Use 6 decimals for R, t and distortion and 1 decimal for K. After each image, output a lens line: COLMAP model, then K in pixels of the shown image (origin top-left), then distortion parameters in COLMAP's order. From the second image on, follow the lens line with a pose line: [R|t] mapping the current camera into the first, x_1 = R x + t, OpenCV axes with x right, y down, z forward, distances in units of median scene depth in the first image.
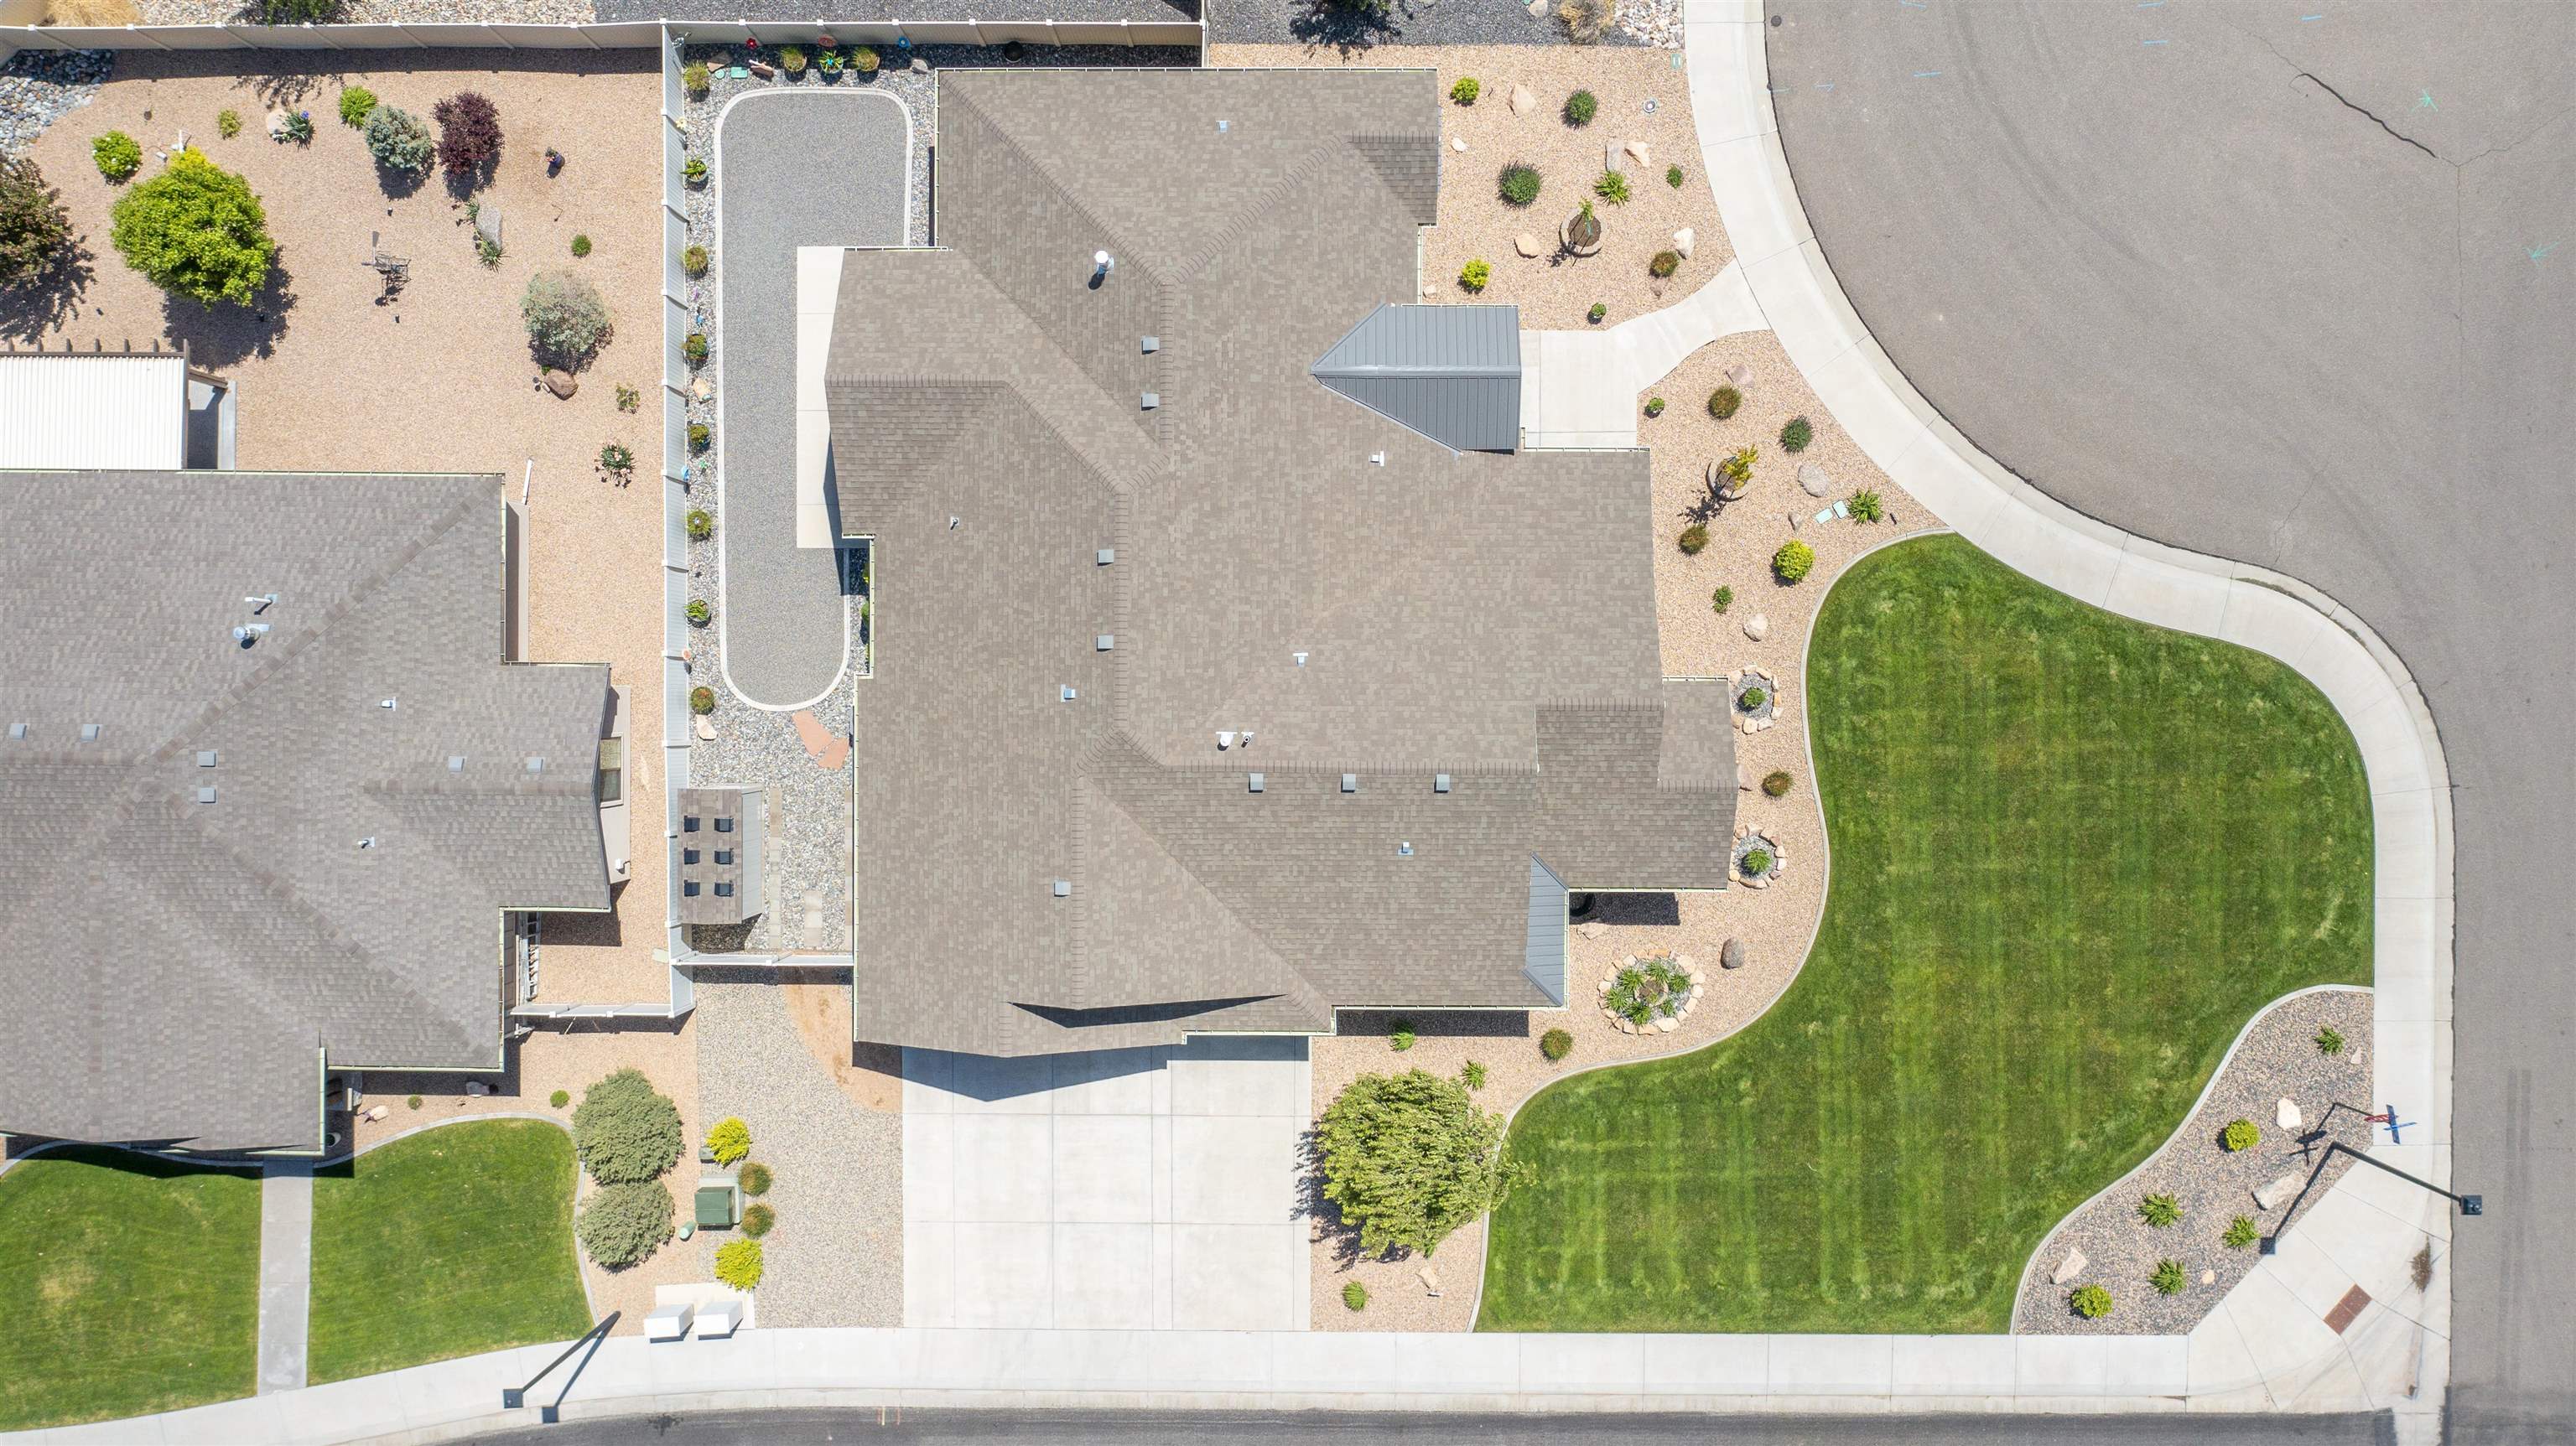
lens RADIAL K [[2080.0, 0, 1311.6], [0, 2080.0, 715.1], [0, 0, 1]] dist [-0.002172, -0.008625]
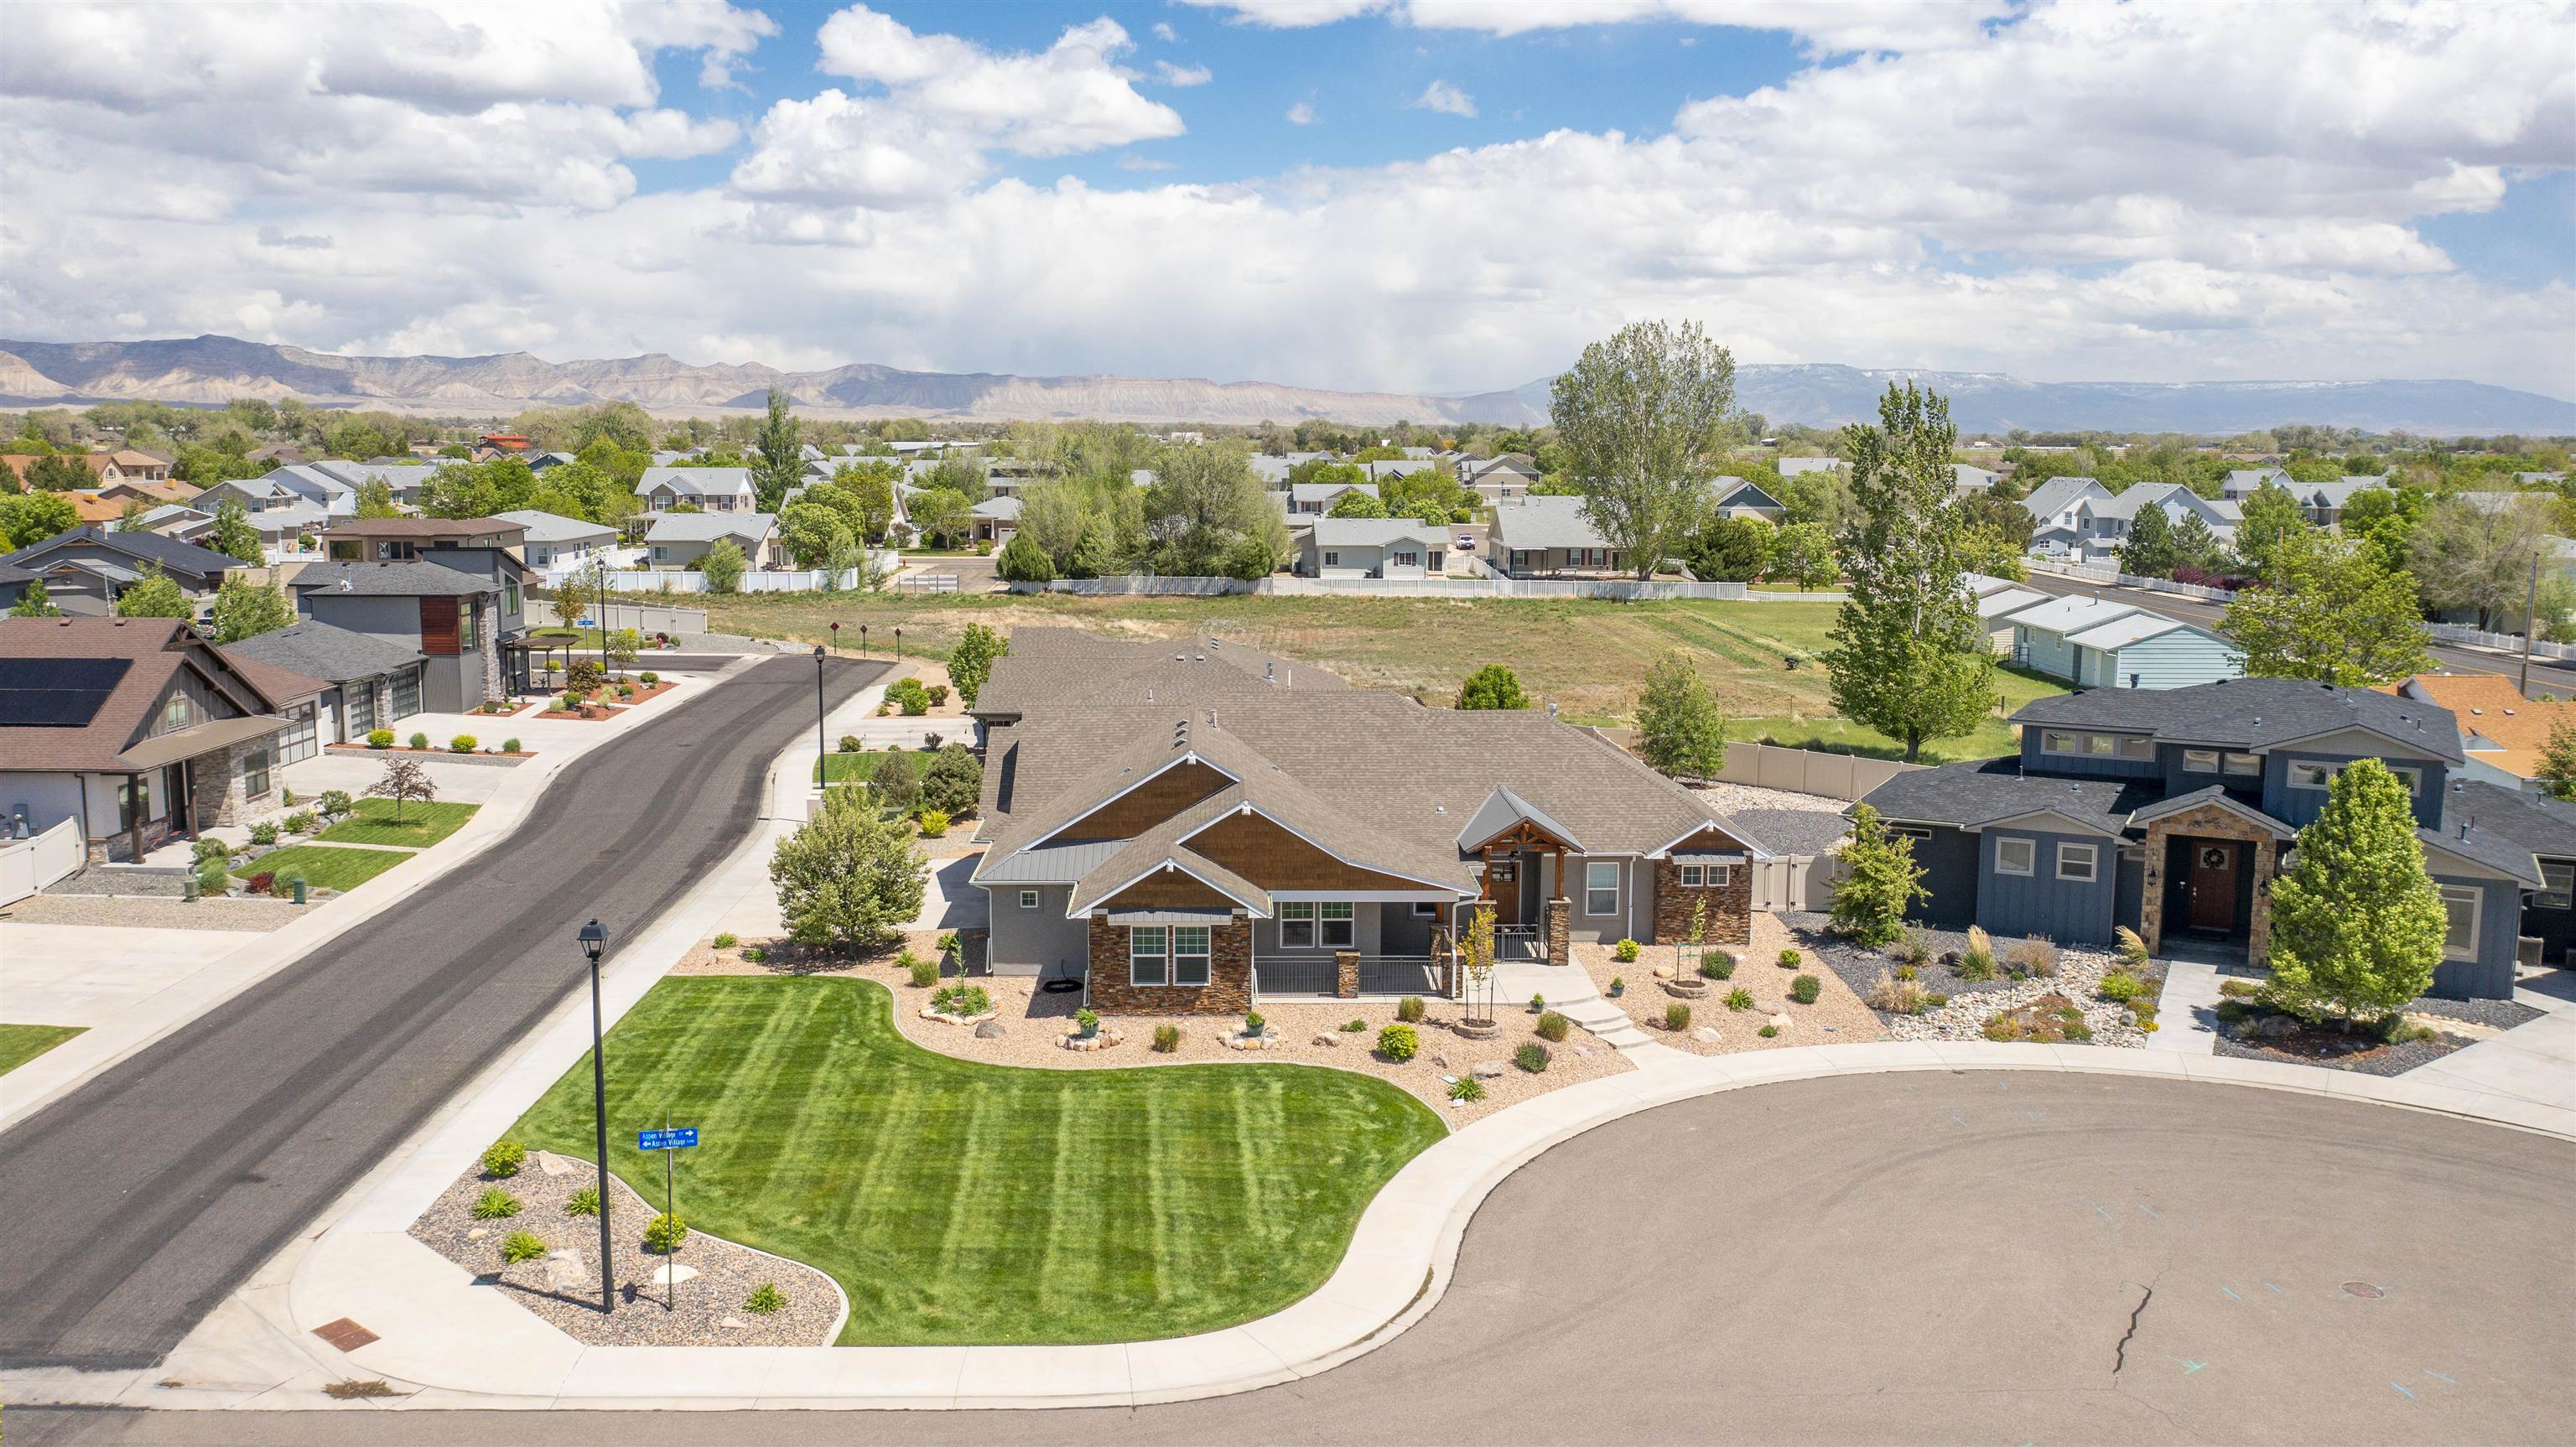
lens RADIAL K [[2033.4, 0, 1296.0], [0, 2033.4, 723.3], [0, 0, 1]] dist [-0.010298, -0.002189]
pose [[0.040250, 0.146203, -0.988435, 1.123743], [-0.999112, -0.006420, -0.041634, 0.012690], [-0.012432, 0.989234, 0.145815, 0.712155]]
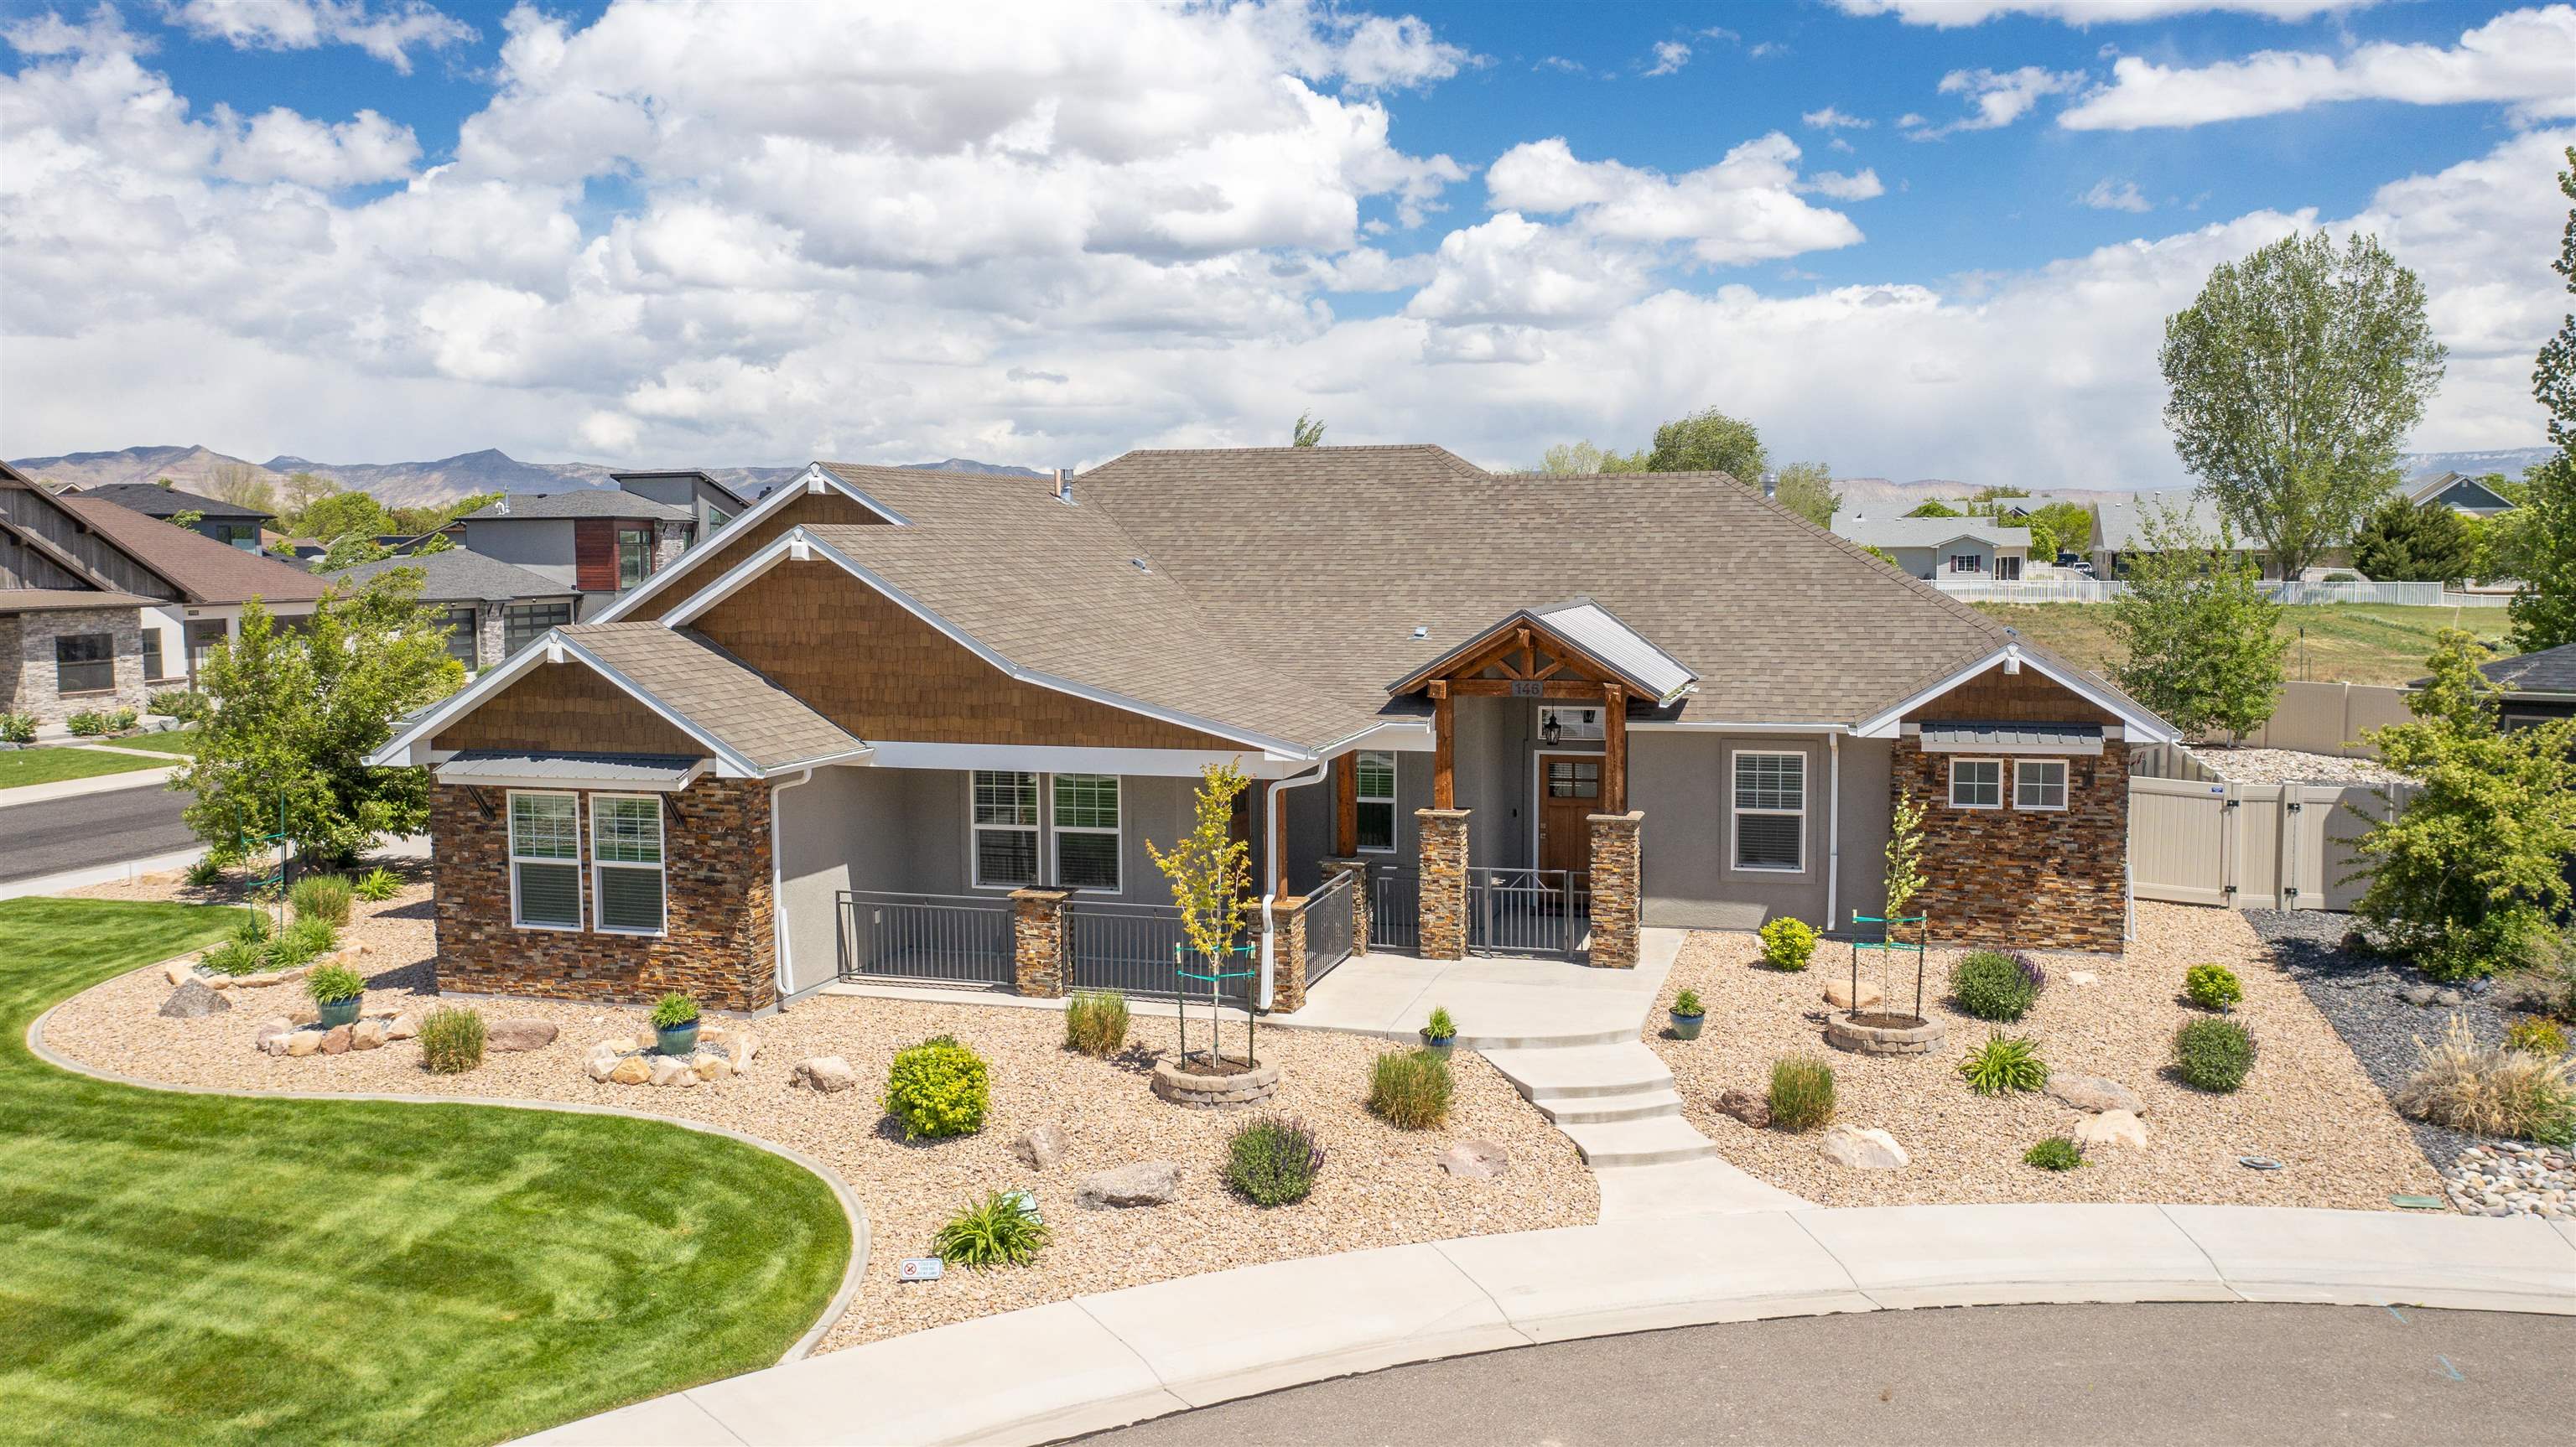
lens RADIAL K [[2037.3, 0, 1290.3], [0, 2037.3, 712.7], [0, 0, 1]] dist [-0.009934, -0.003094]
pose [[-0.282349, 0.087914, -0.955275, 0.544532], [-0.959308, -0.022965, 0.281428, -0.229917], [0.002803, 0.995863, 0.090820, 0.893577]]
